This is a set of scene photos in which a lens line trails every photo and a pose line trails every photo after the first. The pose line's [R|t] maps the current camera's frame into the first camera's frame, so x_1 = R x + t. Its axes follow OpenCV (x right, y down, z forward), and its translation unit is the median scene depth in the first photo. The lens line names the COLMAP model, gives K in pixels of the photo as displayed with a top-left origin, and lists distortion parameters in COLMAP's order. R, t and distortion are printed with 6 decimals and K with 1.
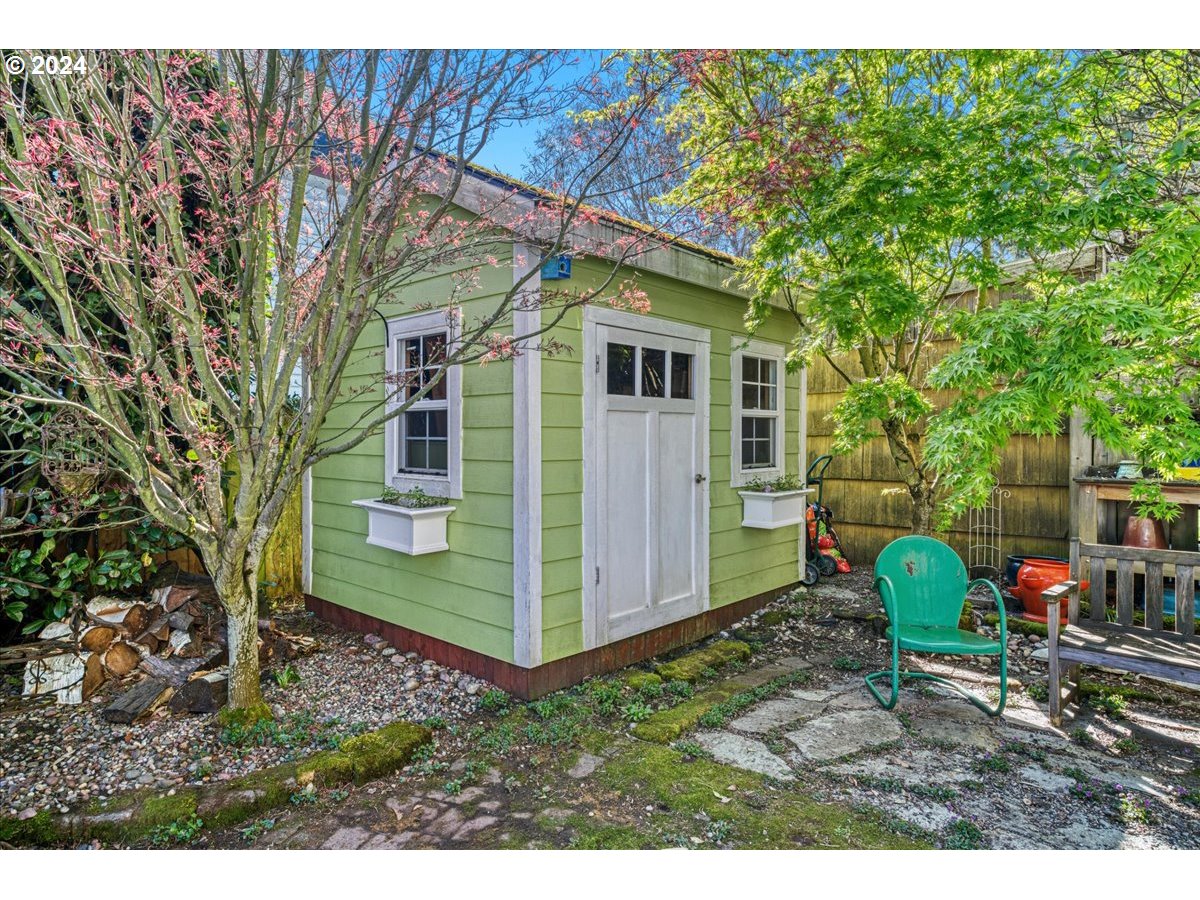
lens RADIAL K [[681.4, 0, 600.0], [0, 681.4, 450.0], [0, 0, 1]] dist [-0.030719, 0.044556]
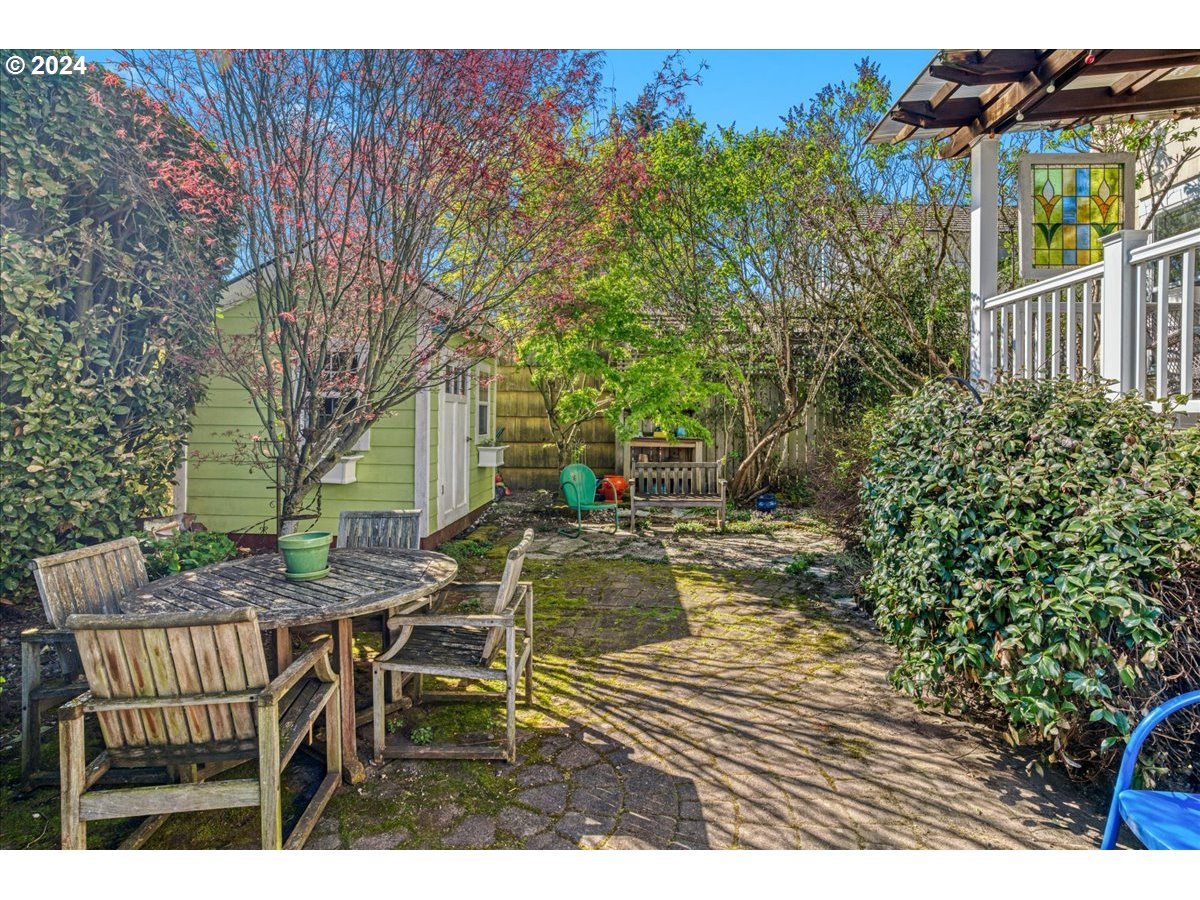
lens RADIAL K [[681.4, 0, 600.0], [0, 681.4, 450.0], [0, 0, 1]] dist [-0.030719, 0.044556]
pose [[0.750714, -0.018642, 0.660364, -0.729338], [-0.003566, 0.999473, 0.032270, 0.010603], [-0.660617, -0.026581, 0.750252, -0.544249]]
